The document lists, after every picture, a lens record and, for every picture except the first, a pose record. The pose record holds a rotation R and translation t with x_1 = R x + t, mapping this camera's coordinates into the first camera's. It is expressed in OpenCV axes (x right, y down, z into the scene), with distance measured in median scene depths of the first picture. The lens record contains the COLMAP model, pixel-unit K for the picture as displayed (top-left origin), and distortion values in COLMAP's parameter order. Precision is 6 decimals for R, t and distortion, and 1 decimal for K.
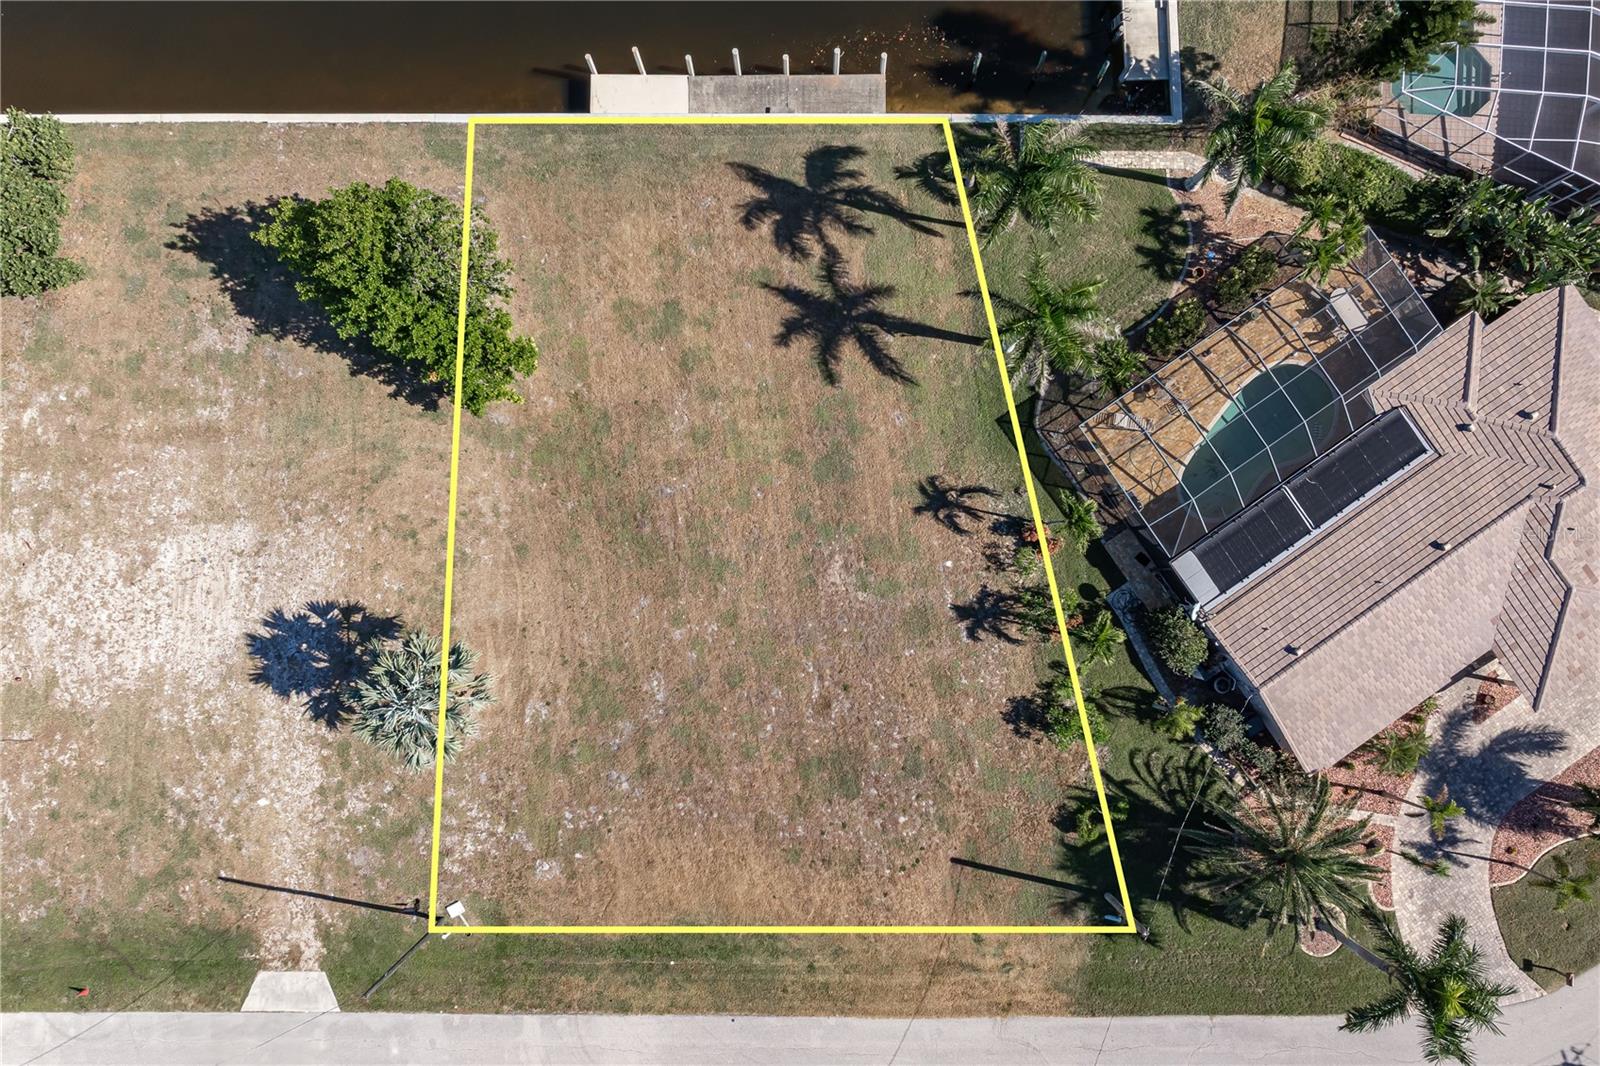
lens RADIAL K [[1129.6, 0, 806.4], [0, 1129.6, 530.7], [0, 0, 1]] dist [-0.028187, 0.012873]
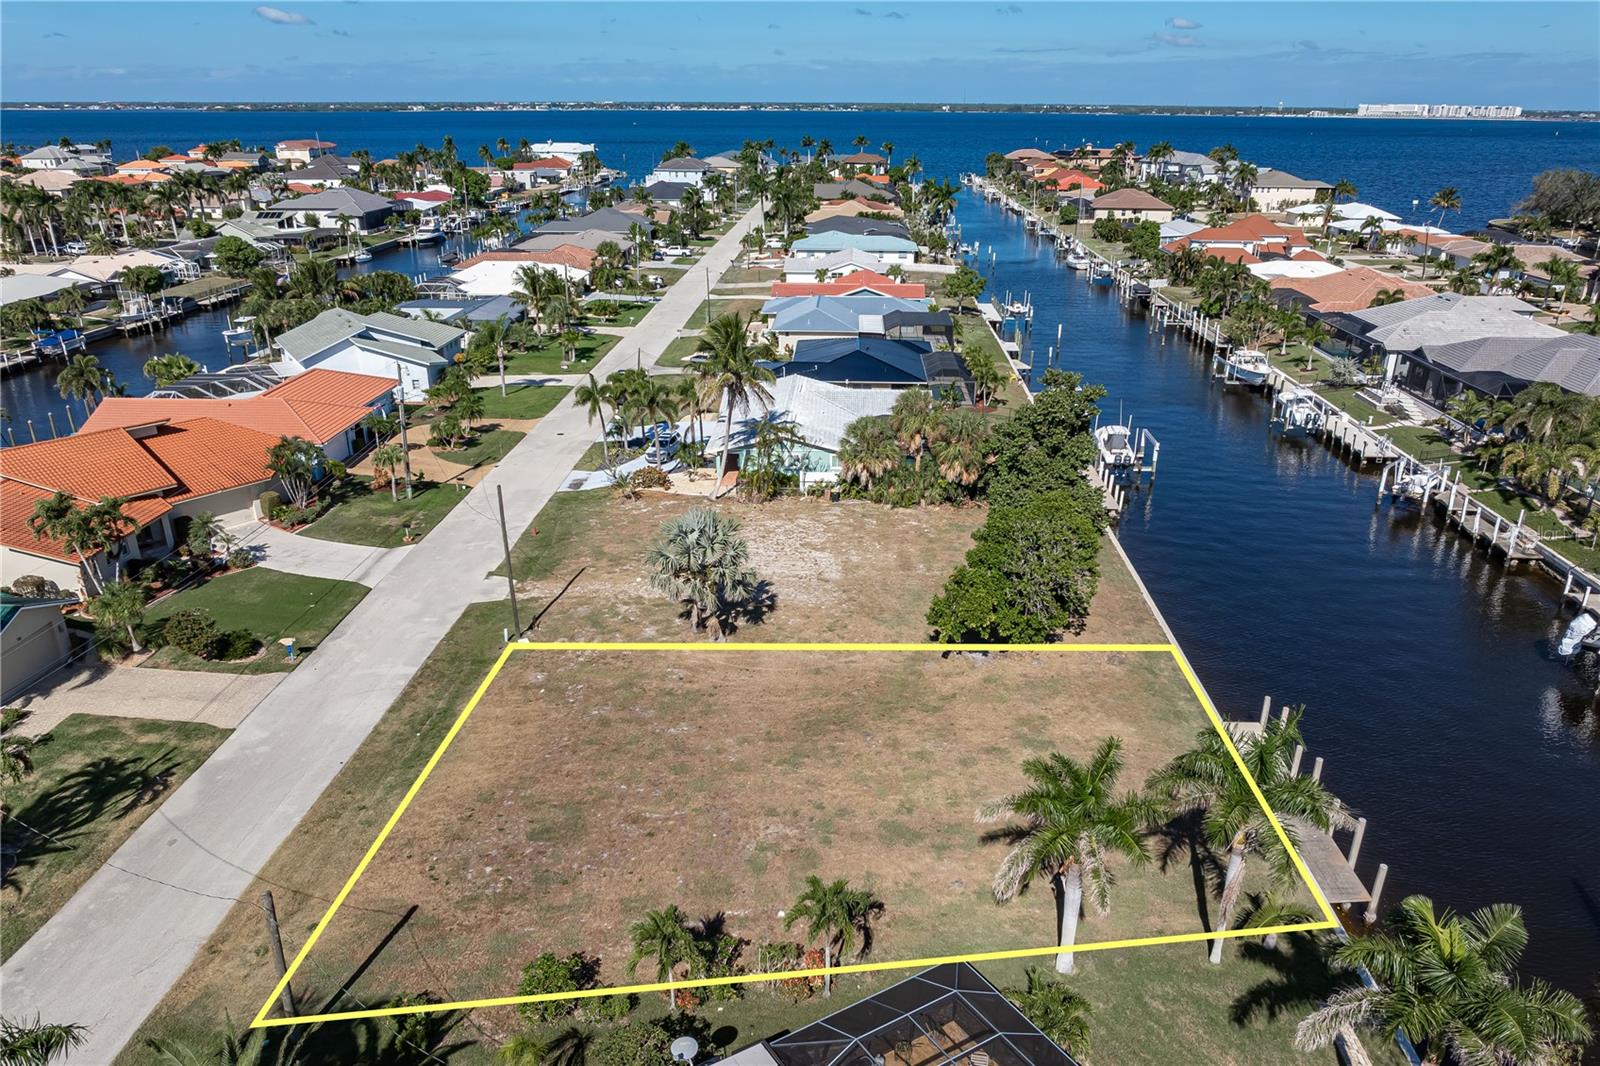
lens RADIAL K [[1135.3, 0, 803.4], [0, 1135.3, 559.8], [0, 0, 1]] dist [-0.022614, 0.004337]
pose [[-0.042332, 0.373075, -0.926835, 0.786212], [-0.998986, -0.001576, 0.044993, -0.022901], [0.015325, 0.927800, 0.372764, 0.460498]]
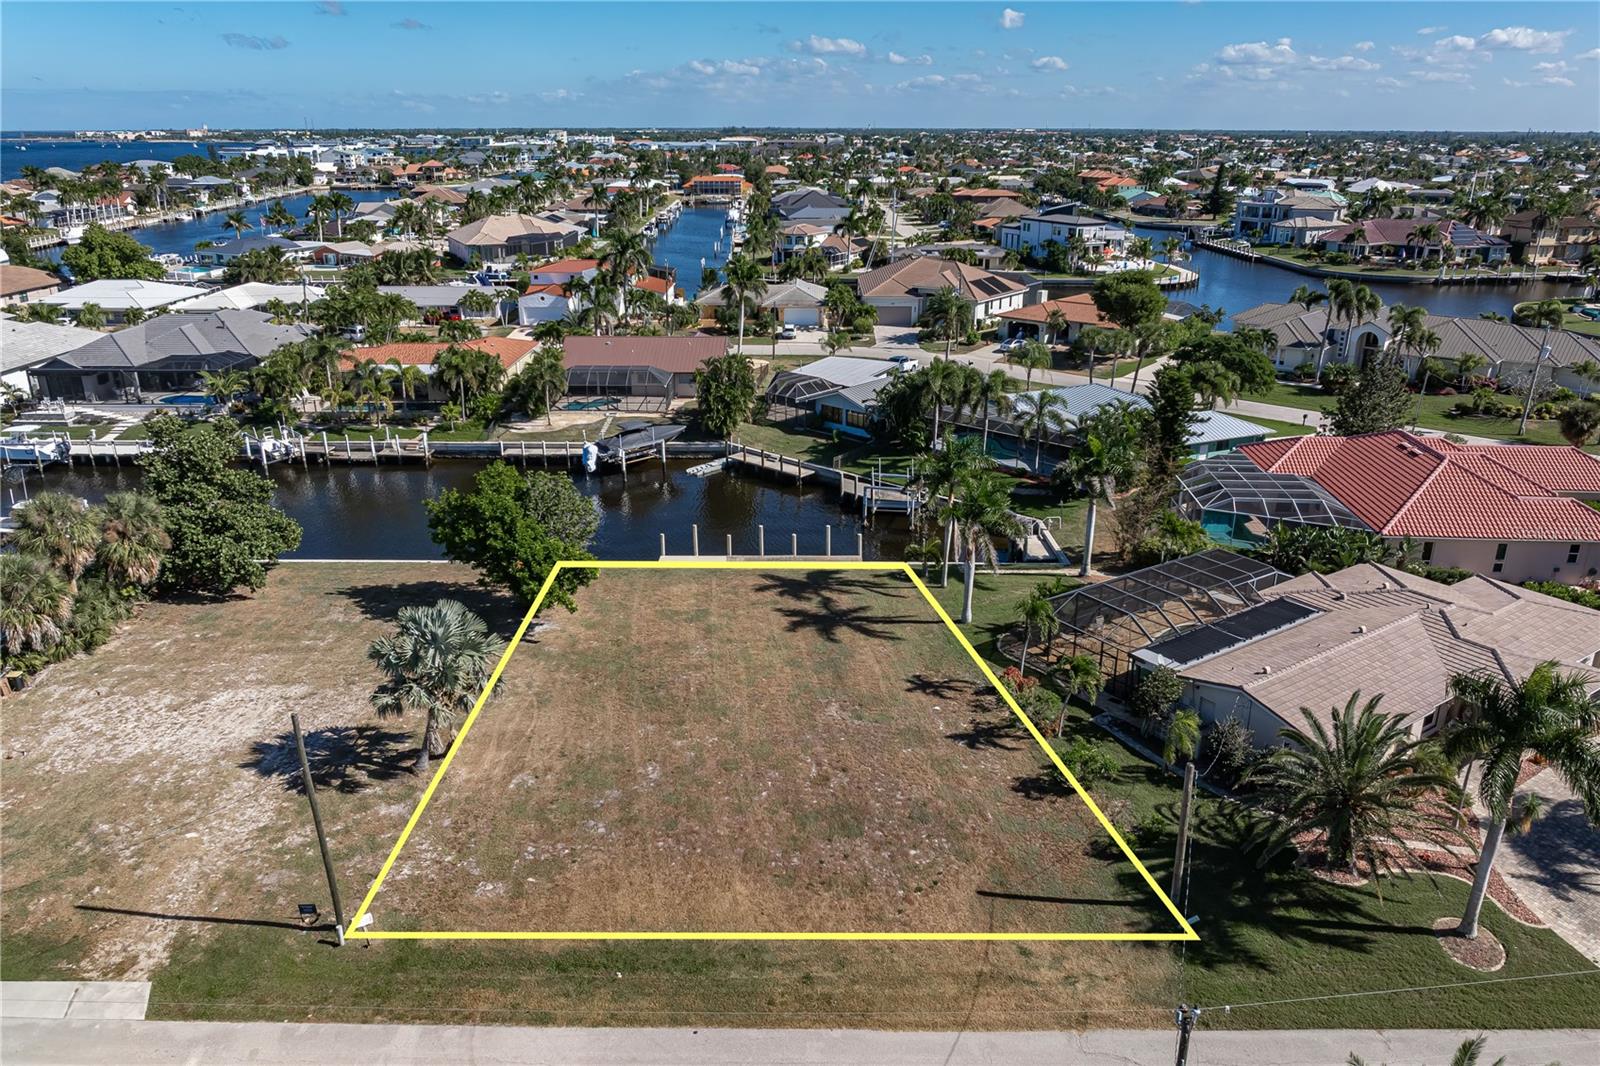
lens RADIAL K [[1129.6, 0, 806.4], [0, 1129.6, 530.7], [0, 0, 1]] dist [-0.028187, 0.012873]
pose [[0.999972, 0.002197, -0.007112, 0.008298], [-0.007428, 0.357072, -0.934047, 0.977171], [0.000488, 0.934074, 0.357078, 0.457064]]
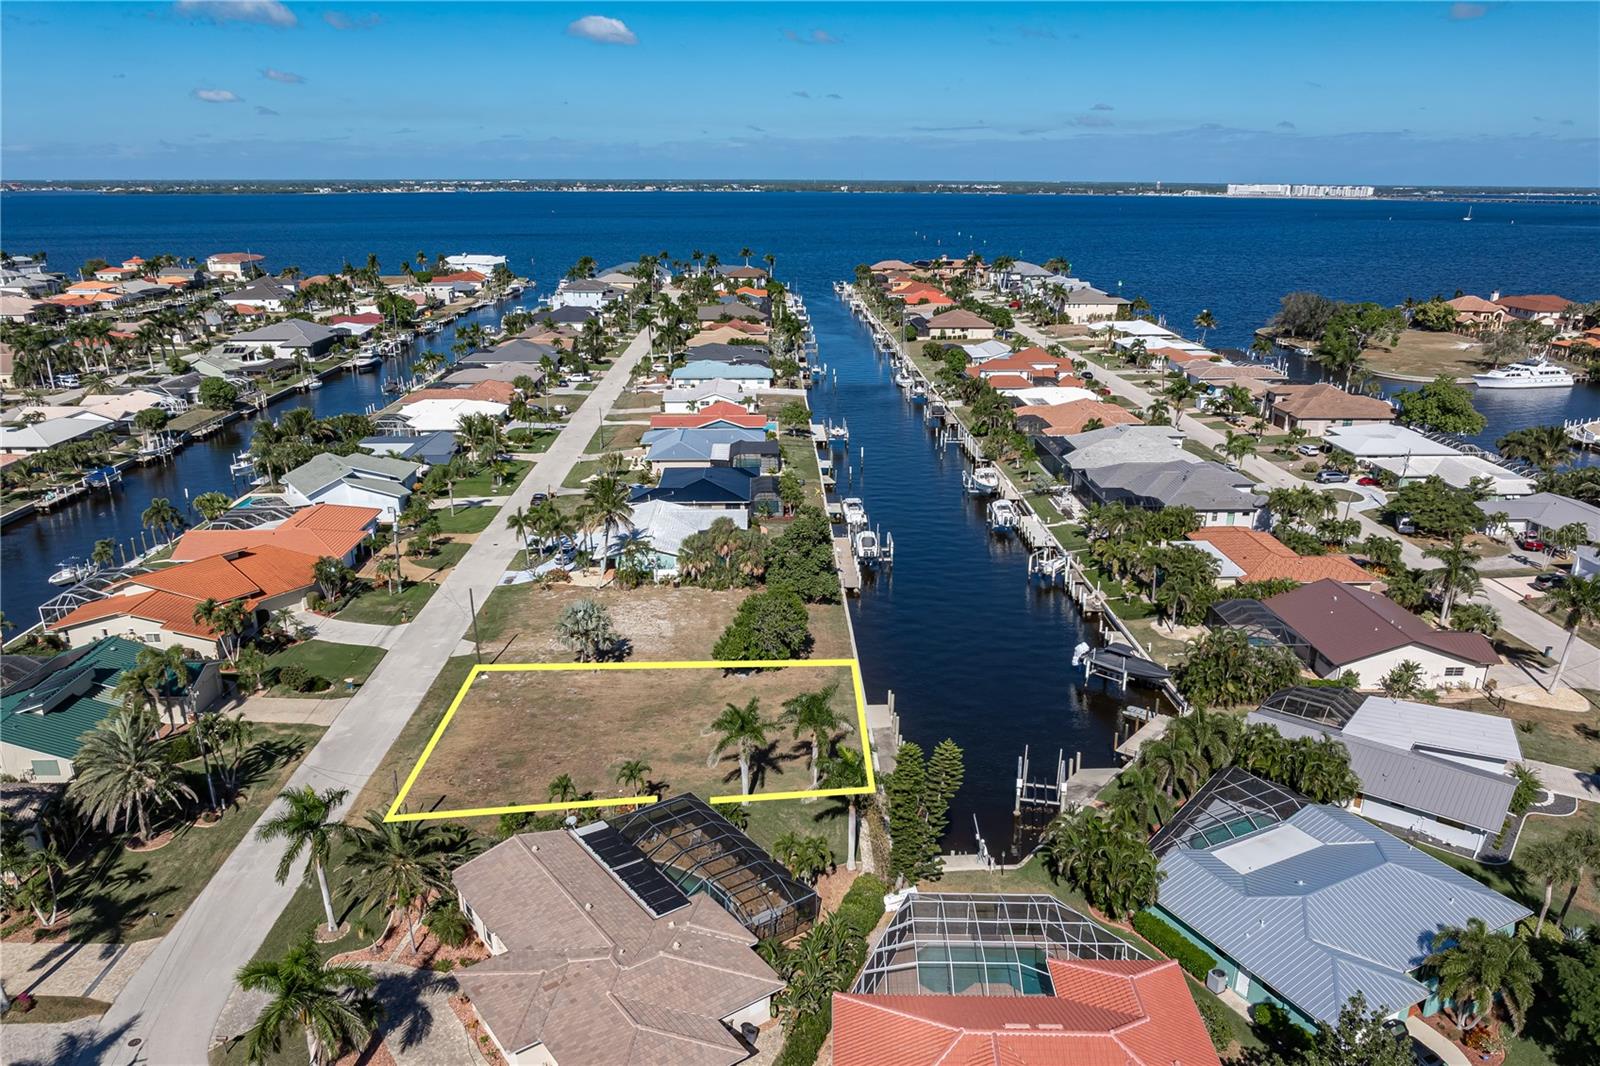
lens RADIAL K [[1137.9, 0, 800.1], [0, 1137.9, 539.1], [0, 0, 1]] dist [-0.025485, 0.011120]
pose [[0.034469, 0.301095, -0.952971, 1.685307], [-0.999265, 0.026385, -0.027807, -0.208692], [0.016771, 0.953229, 0.301783, 0.108488]]
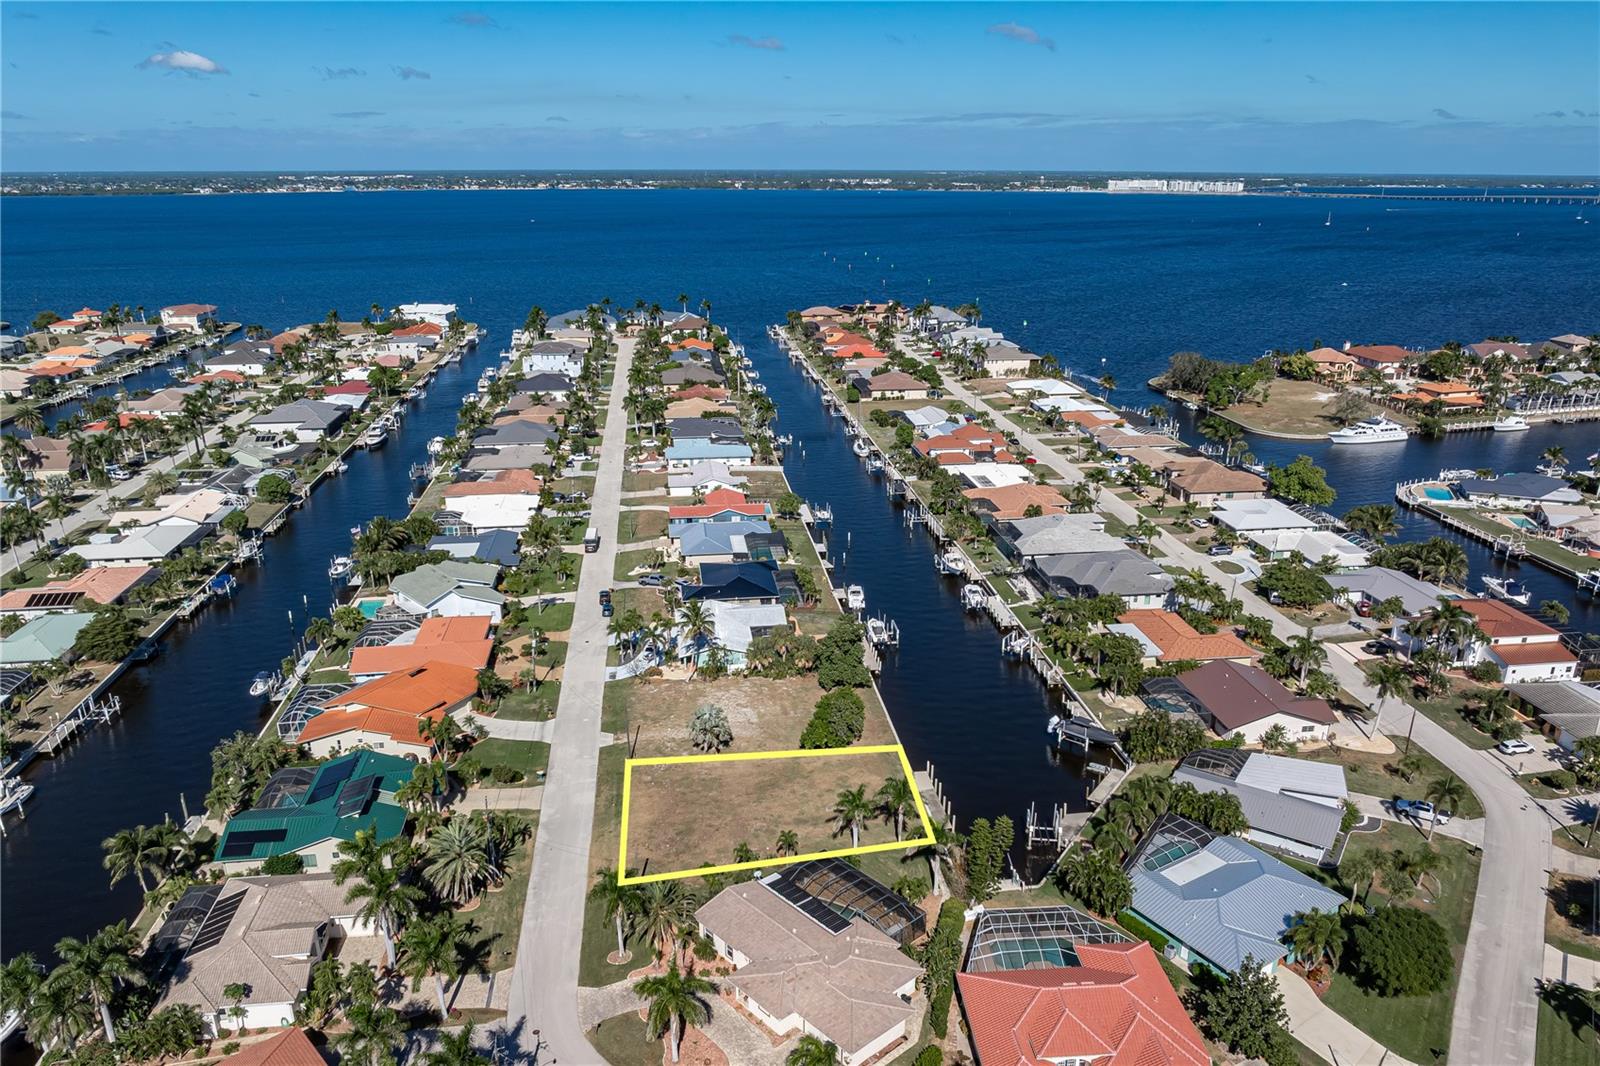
lens RADIAL K [[1135.0, 0, 799.7], [0, 1135.0, 531.6], [0, 0, 1]] dist [-0.022975, 0.006236]
pose [[0.127252, 0.301855, -0.944823, 2.360996], [-0.991683, 0.057234, -0.115278, 0.214088], [0.019279, 0.951634, 0.306628, -0.478588]]
